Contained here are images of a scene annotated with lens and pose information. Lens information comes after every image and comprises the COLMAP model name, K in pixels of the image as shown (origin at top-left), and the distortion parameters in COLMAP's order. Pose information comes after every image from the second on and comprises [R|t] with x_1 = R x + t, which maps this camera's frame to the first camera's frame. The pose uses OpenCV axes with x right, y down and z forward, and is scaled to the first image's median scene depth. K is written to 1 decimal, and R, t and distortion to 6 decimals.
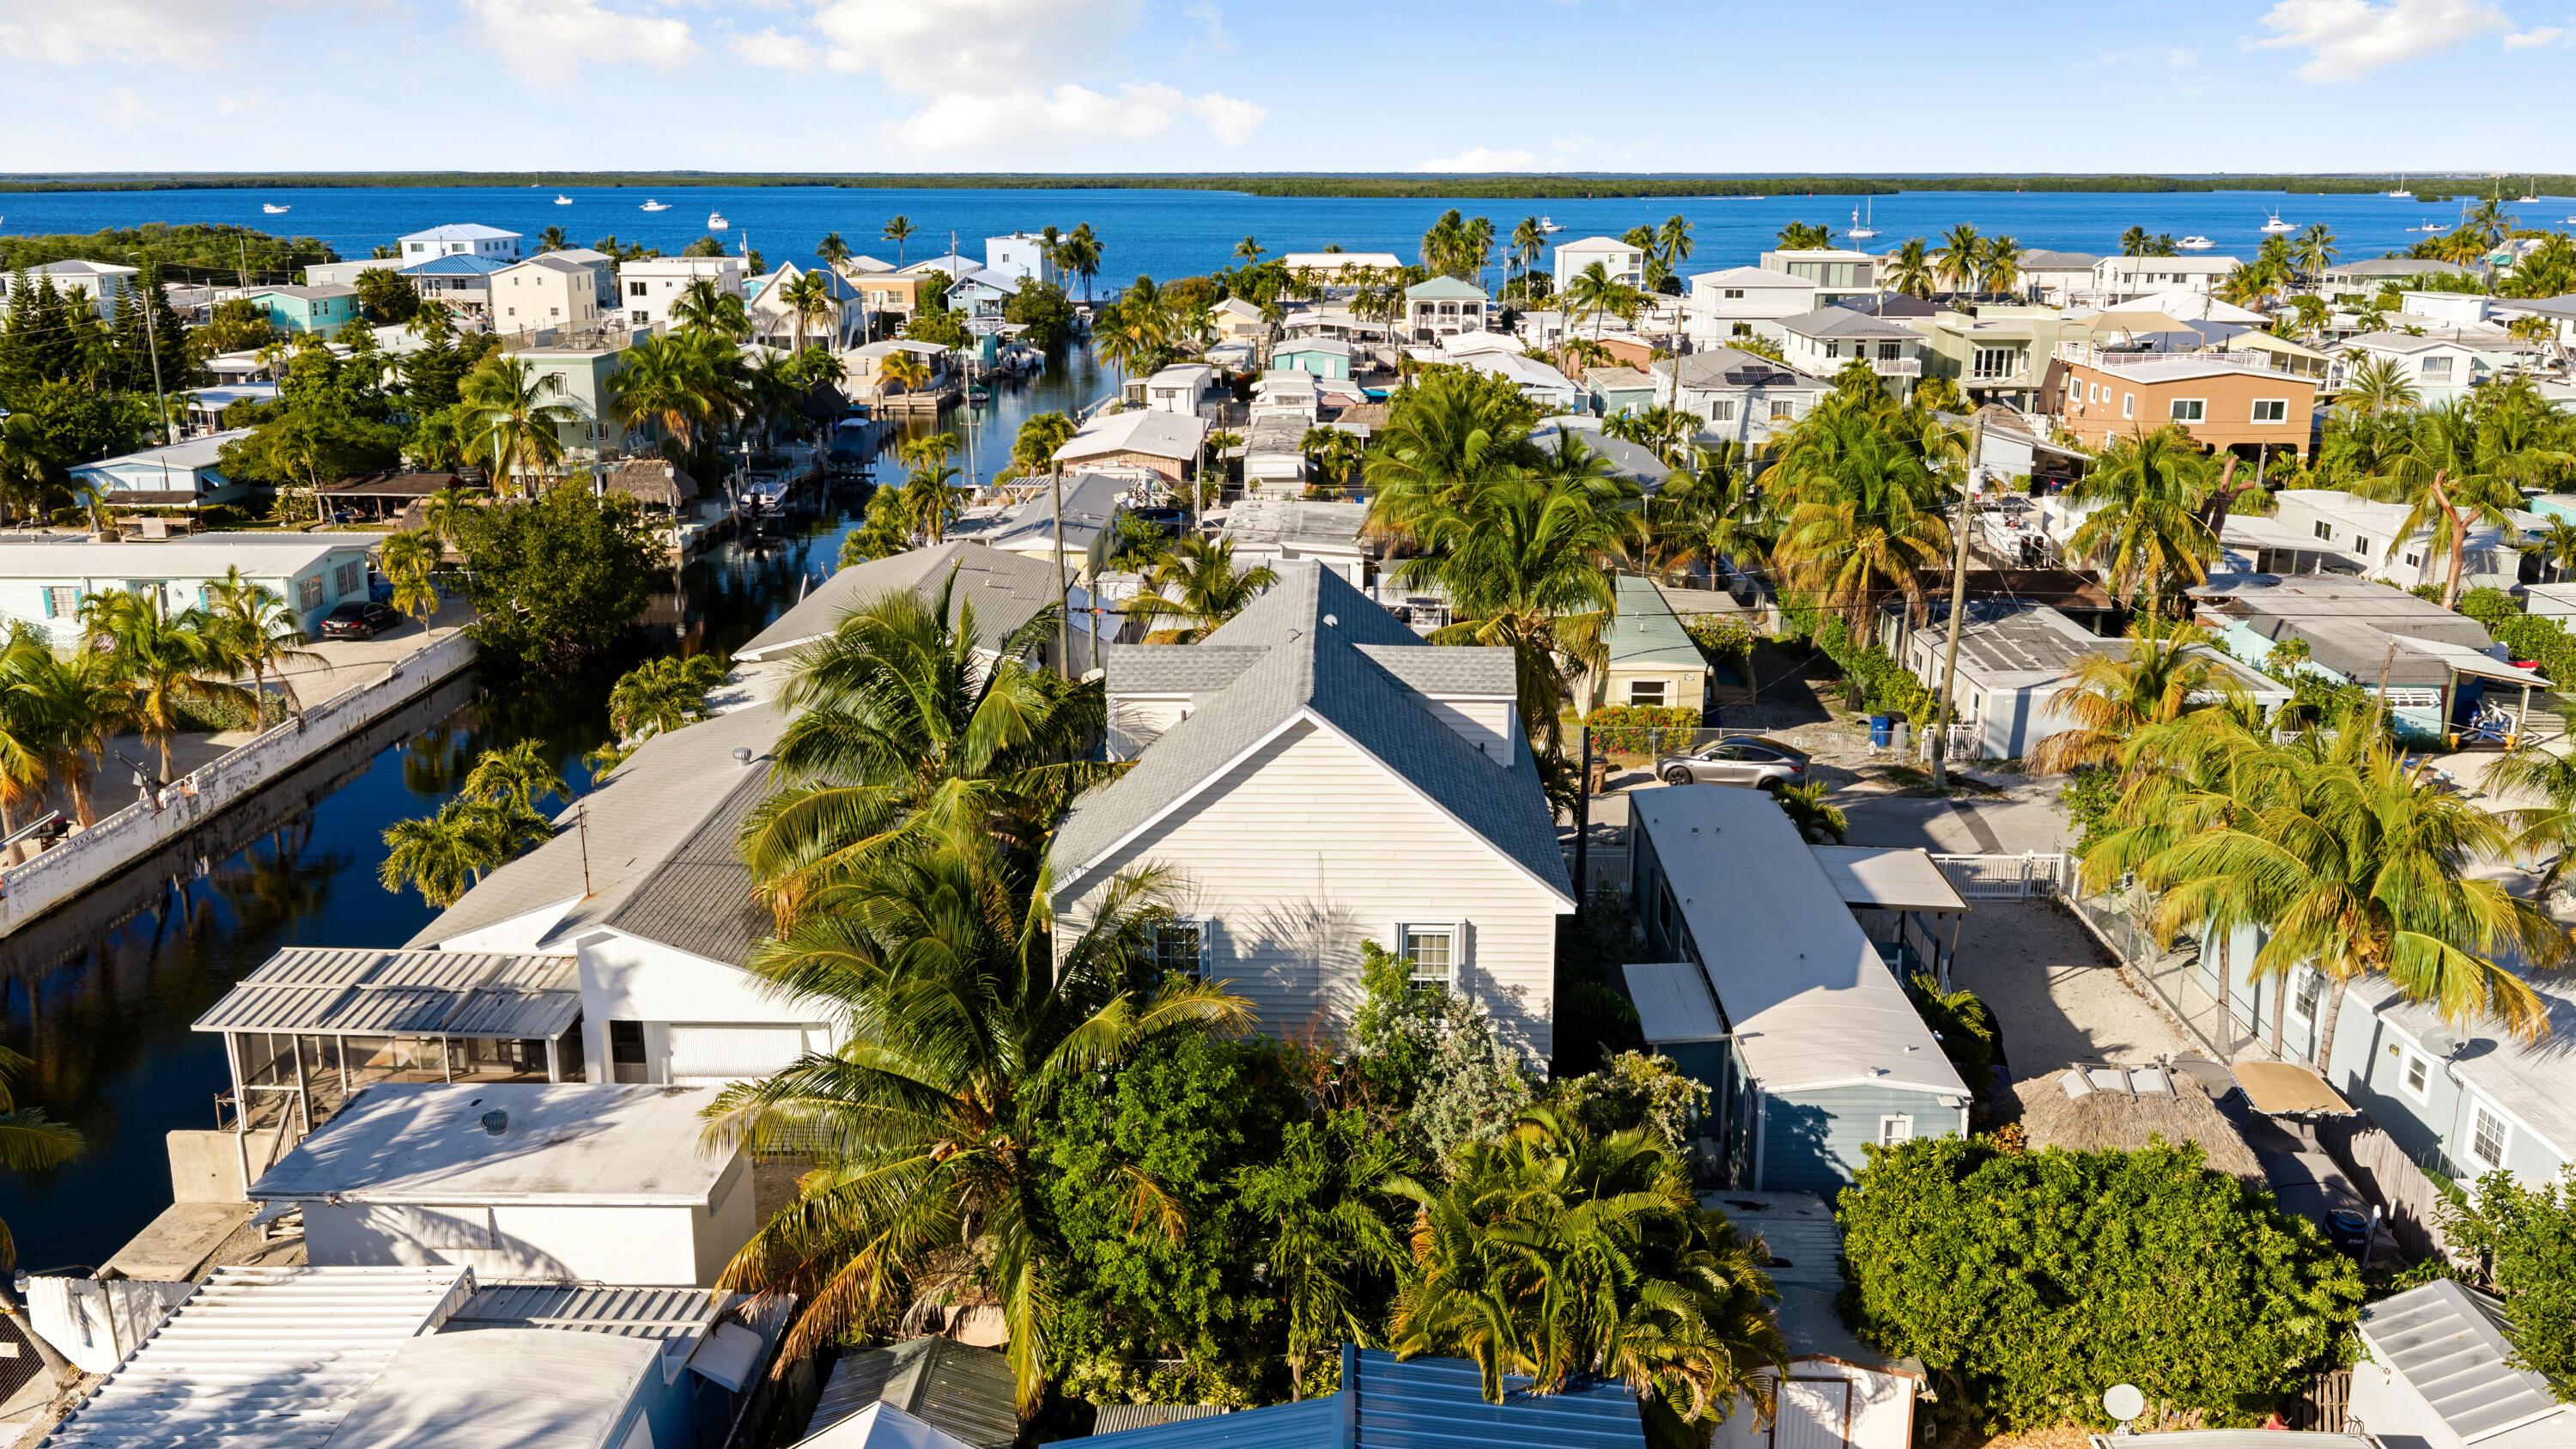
lens RADIAL K [[2160.5, 0, 1293.6], [0, 2160.5, 717.3], [0, 0, 1]] dist [0.000834, -0.015600]
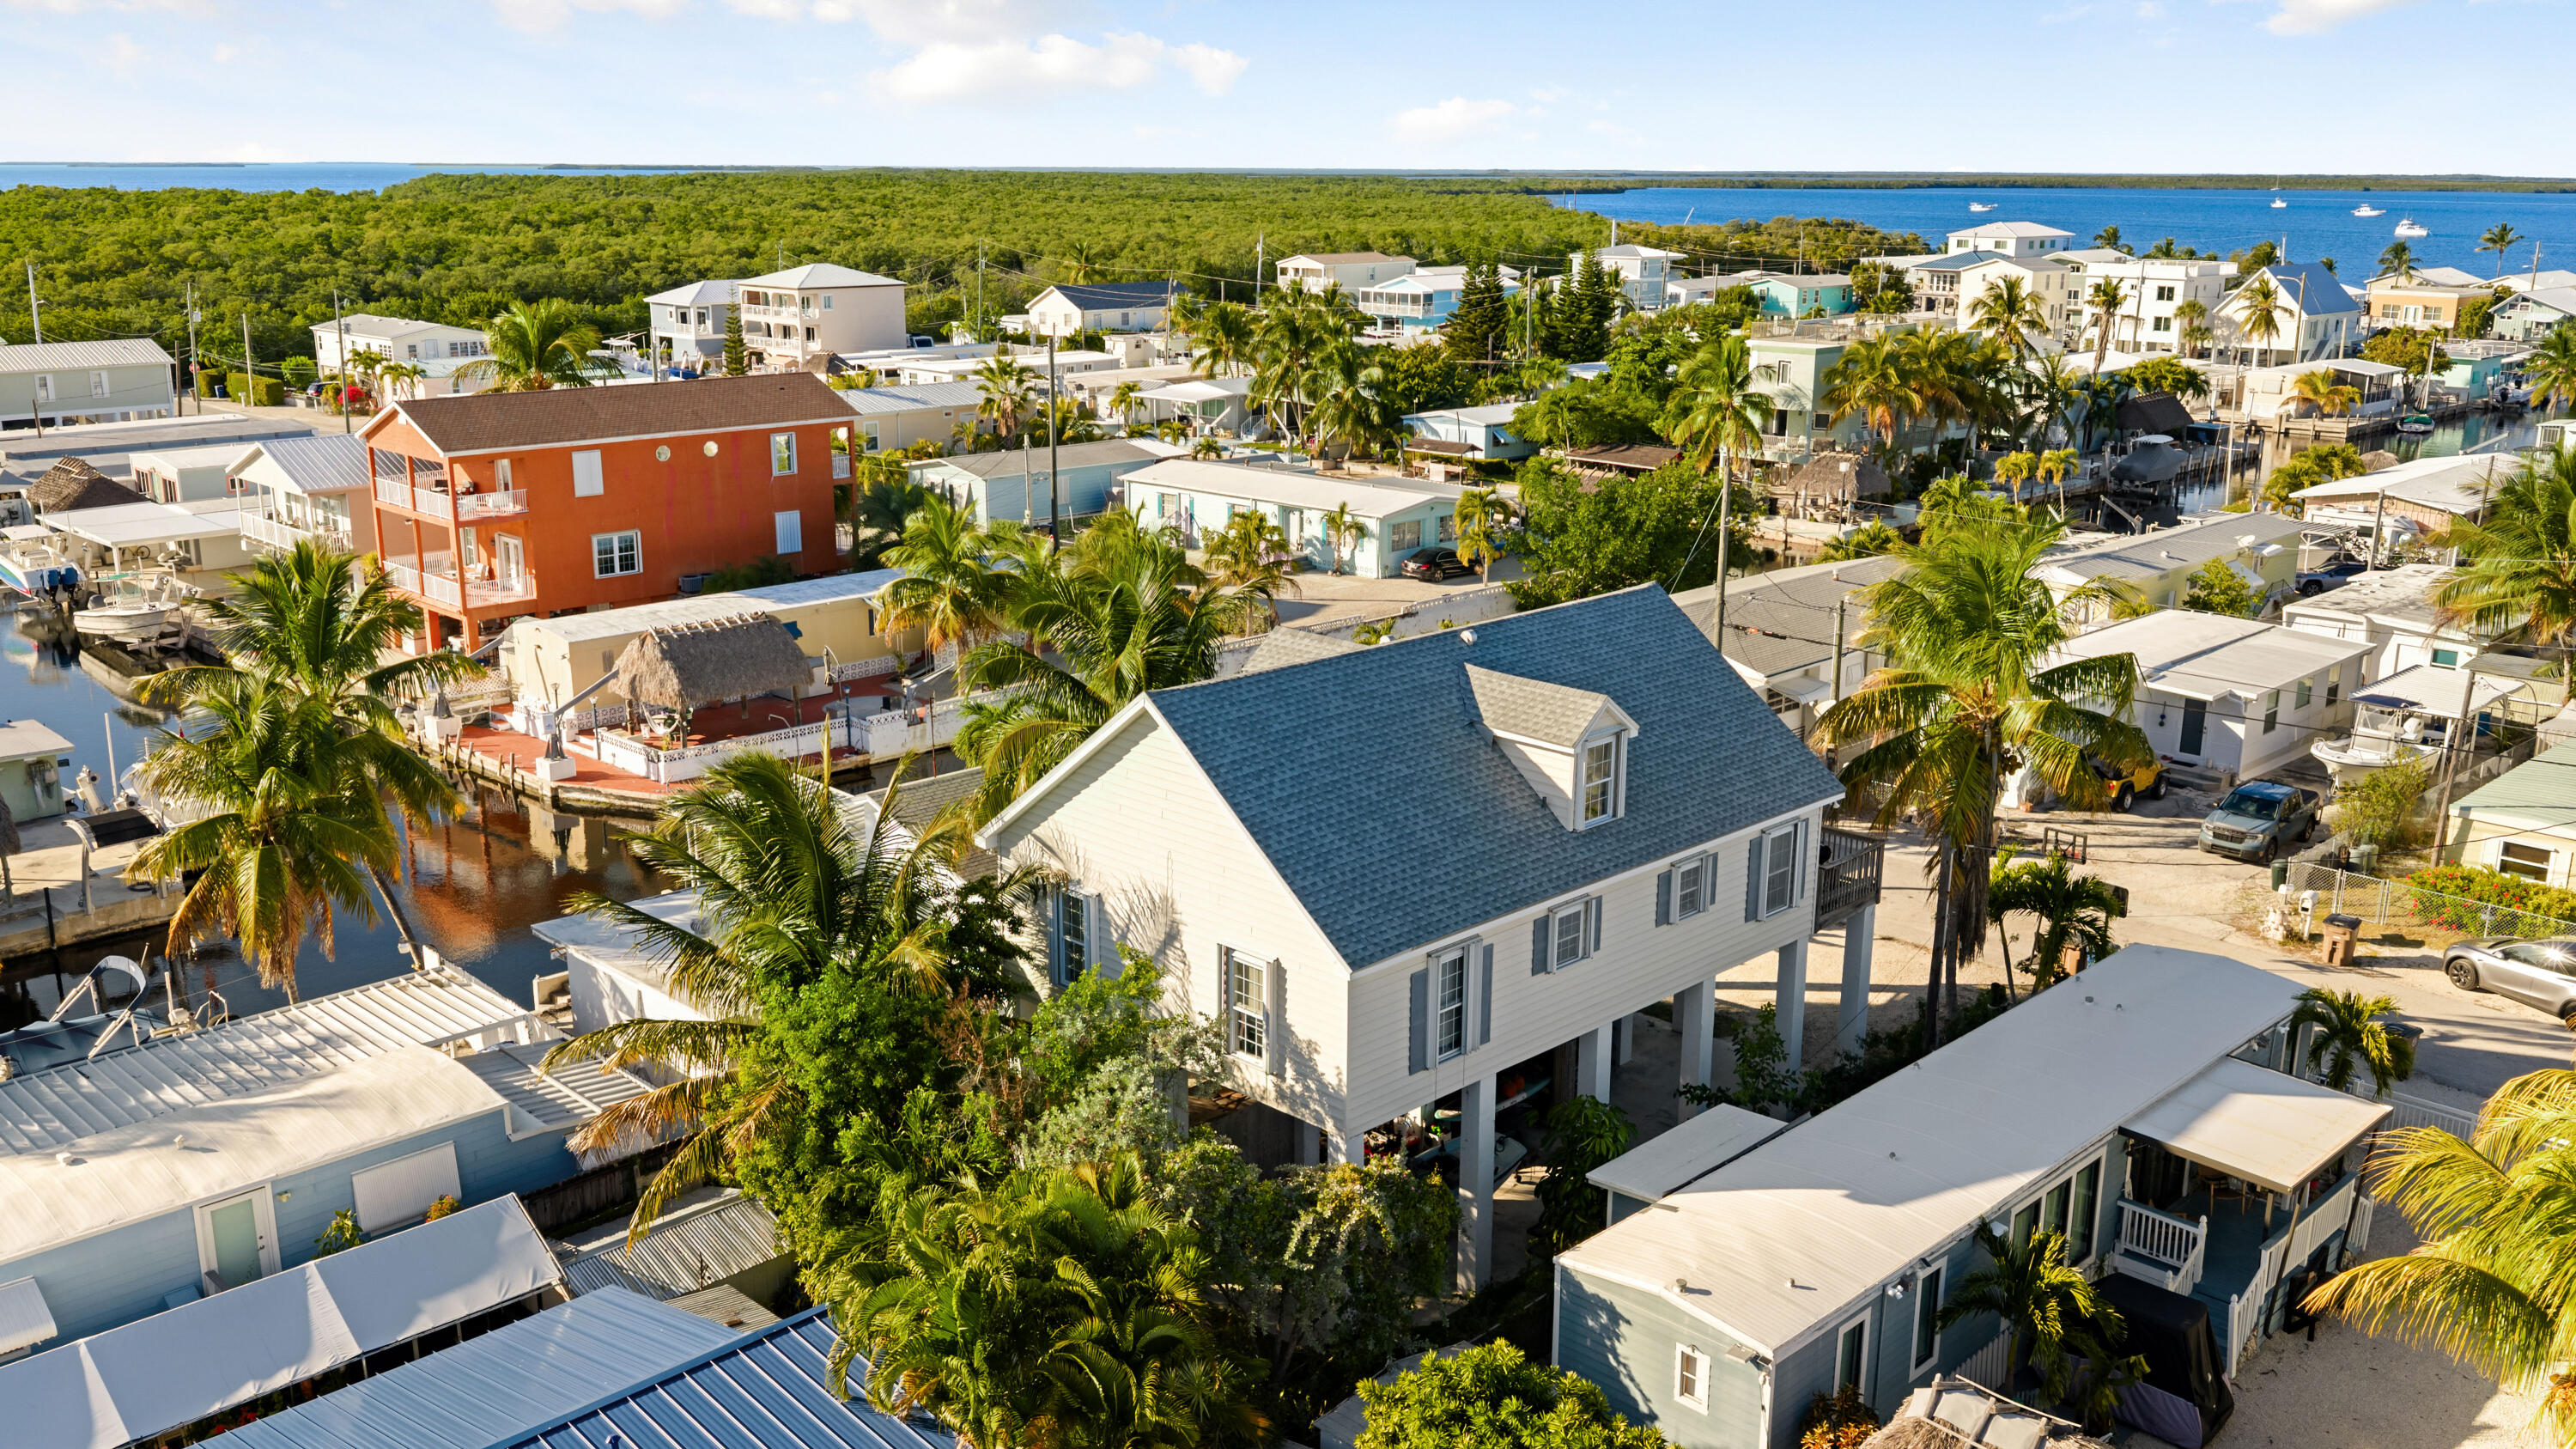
lens RADIAL K [[2160.5, 0, 1286.6], [0, 2160.5, 731.5], [0, 0, 1]] dist [0.000834, -0.015600]
pose [[0.716981, 0.176724, -0.674320, 0.213362], [-0.173321, 0.982148, 0.073113, -0.021397], [0.675202, 0.064453, 0.734811, 0.101415]]
